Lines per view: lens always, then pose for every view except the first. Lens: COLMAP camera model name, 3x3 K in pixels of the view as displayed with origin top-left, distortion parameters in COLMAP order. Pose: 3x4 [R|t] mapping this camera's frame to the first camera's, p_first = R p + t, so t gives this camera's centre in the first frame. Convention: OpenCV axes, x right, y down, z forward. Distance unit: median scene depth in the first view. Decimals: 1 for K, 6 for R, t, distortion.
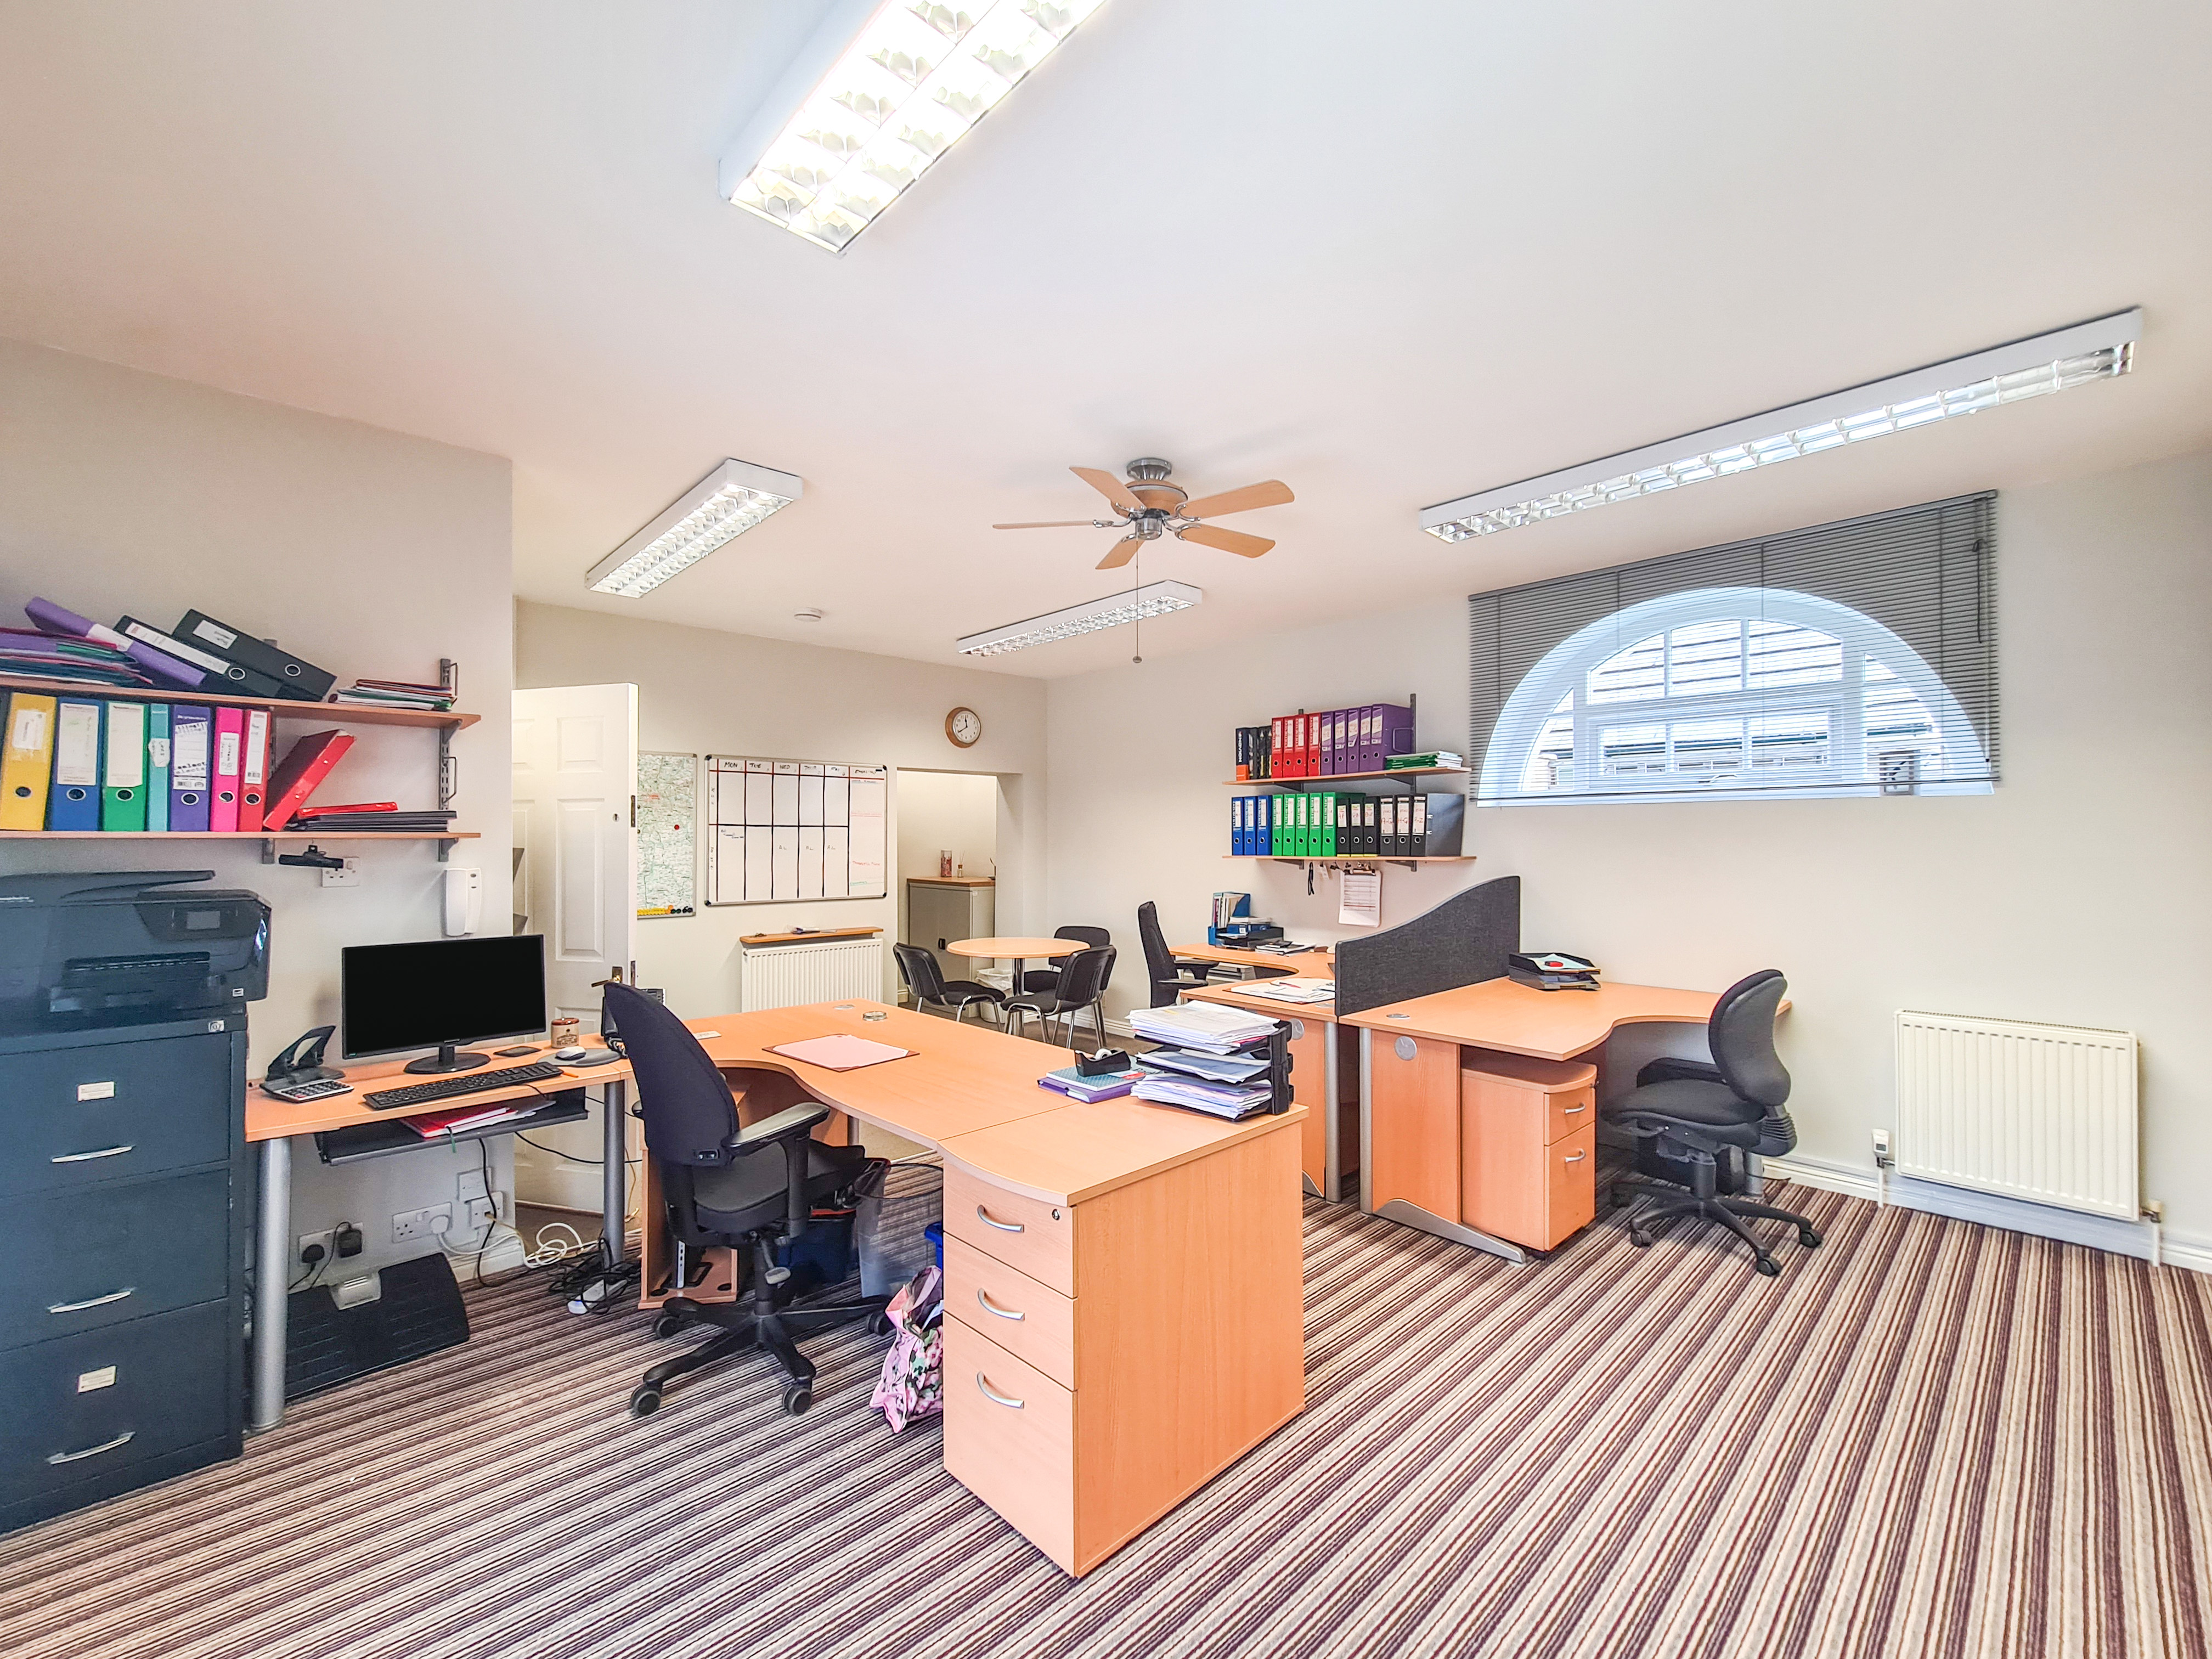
lens RADIAL K [[907.0, 0, 1106.0], [0, 907.0, 829.5], [0, 0, 1]] dist [-0.003036, -0.000659]
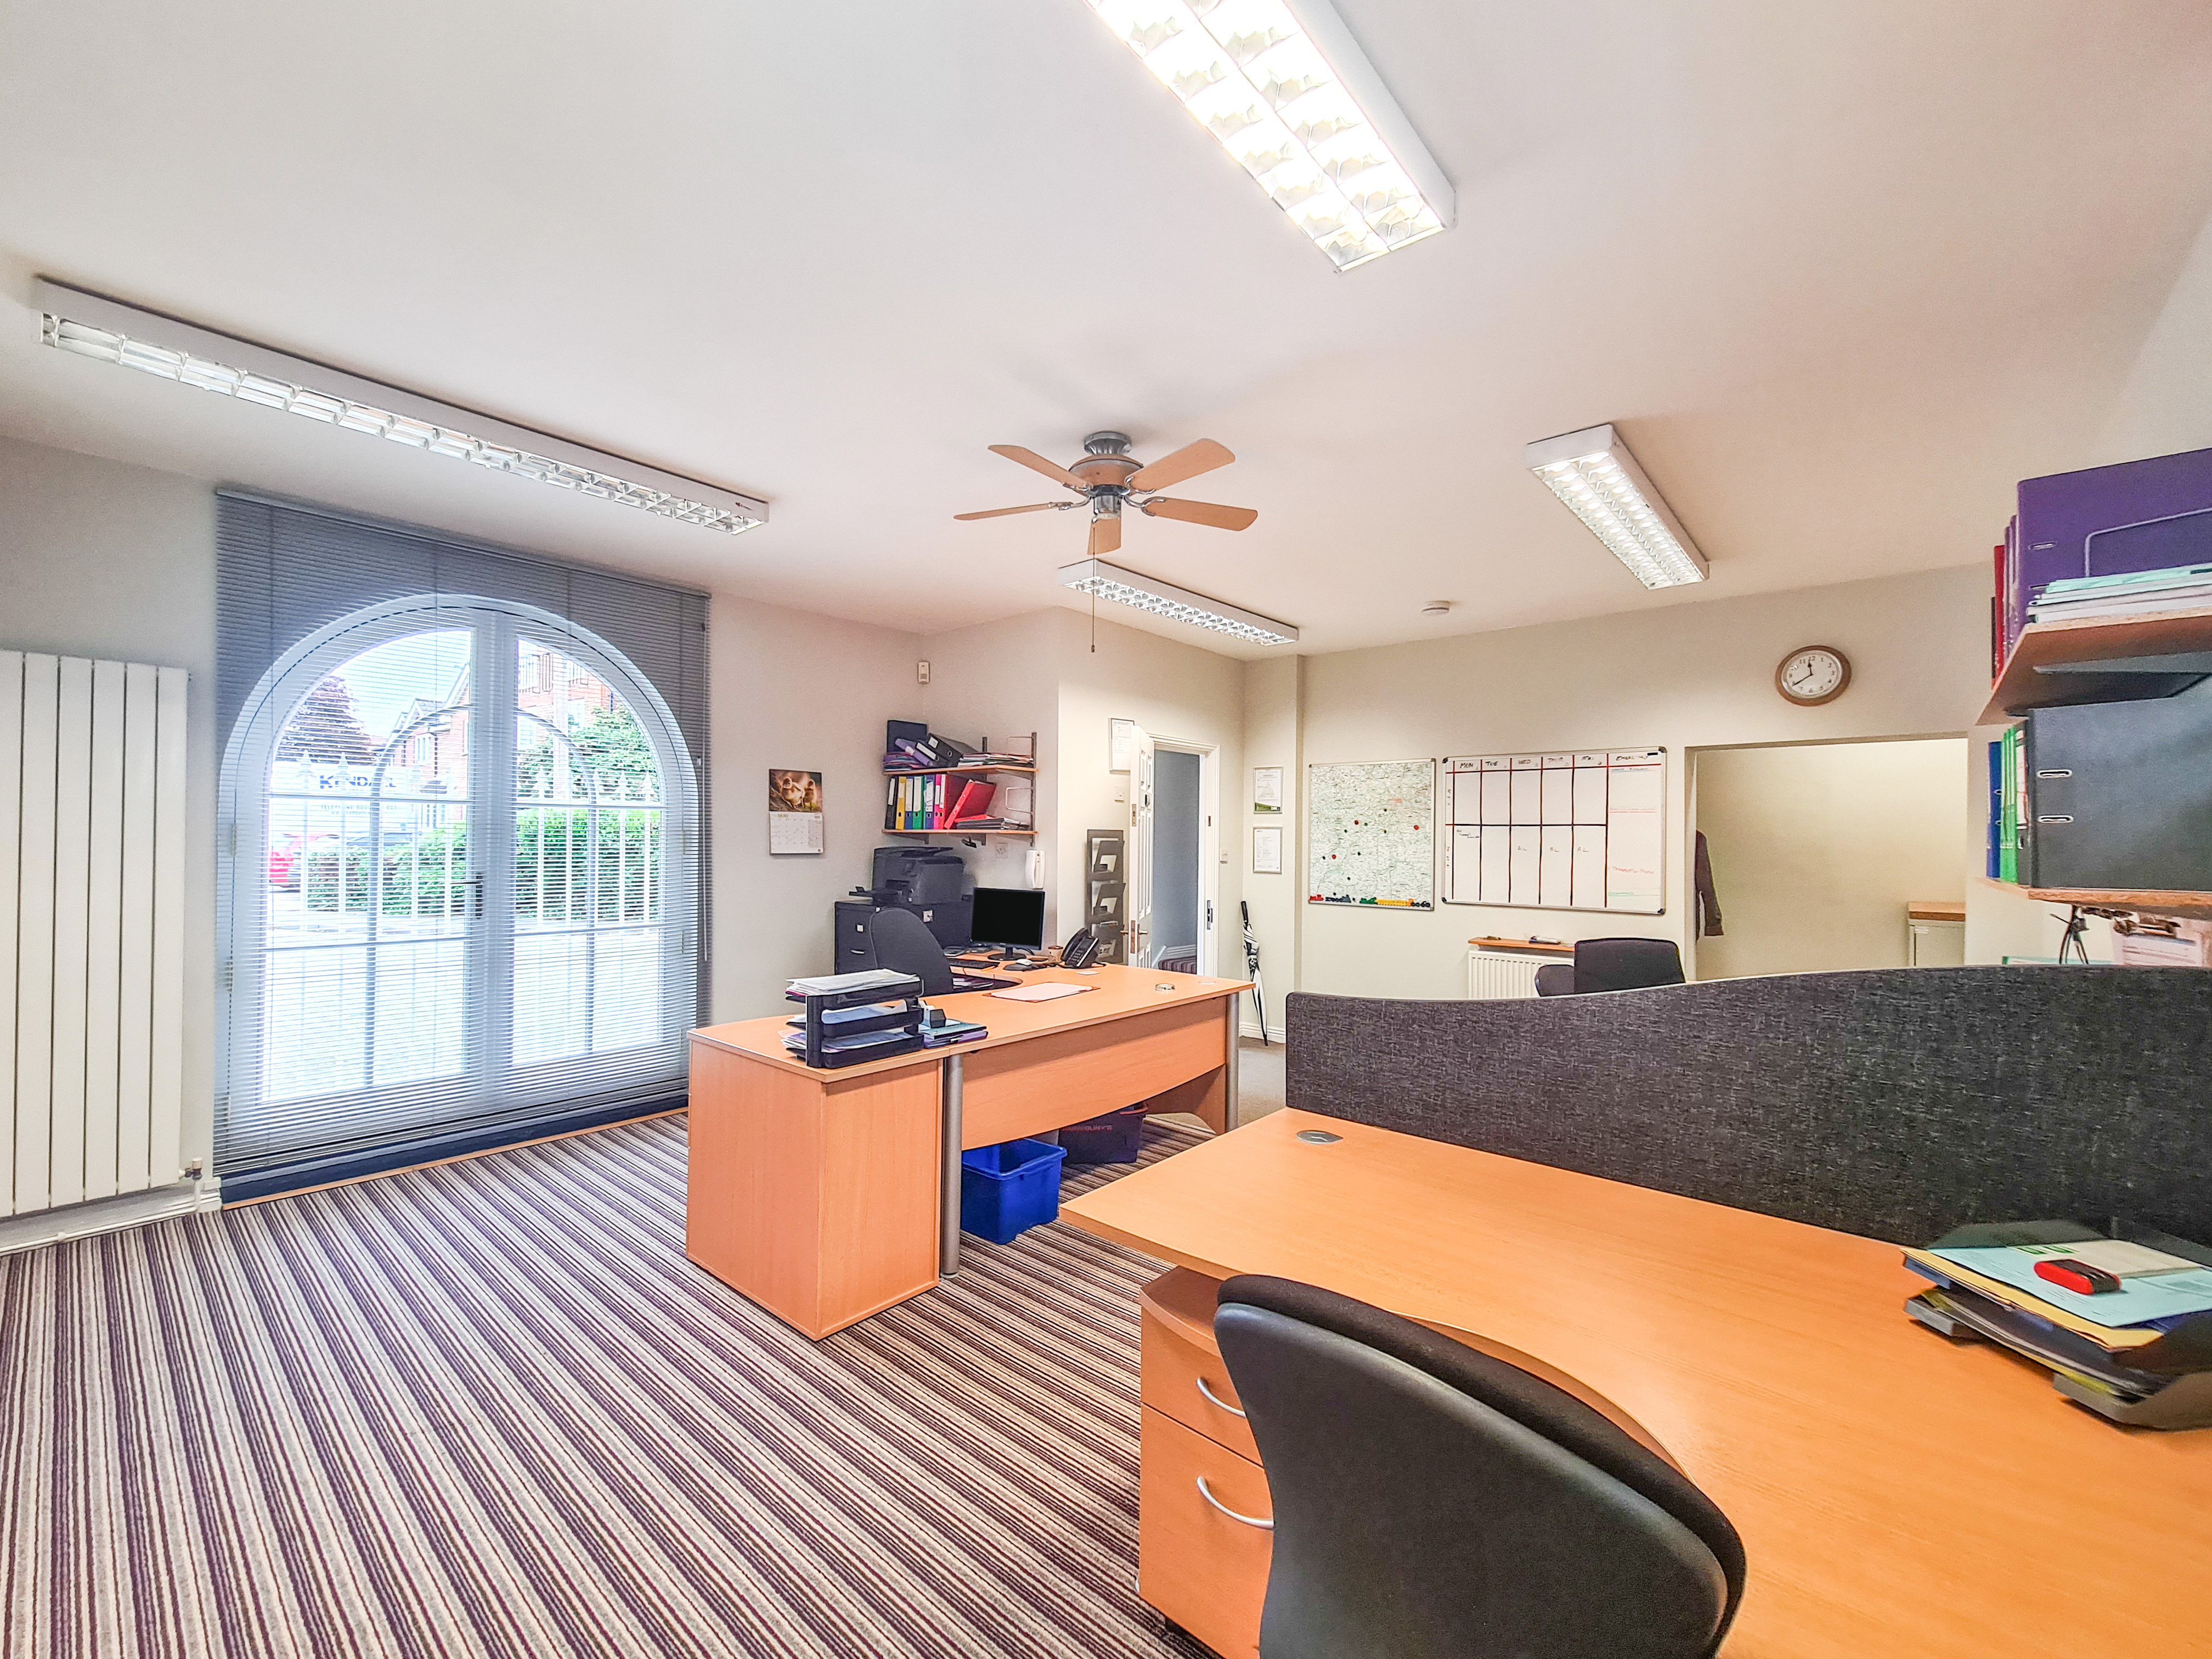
lens RADIAL K [[907.0, 0, 1106.0], [0, 907.0, 829.5], [0, 0, 1]] dist [-0.003036, -0.000659]
pose [[0.109384, -0.009334, -0.993956, 1.233935], [-0.000391, 0.999955, -0.009434, 0.022287], [0.994000, 0.001420, 0.109375, 1.113443]]
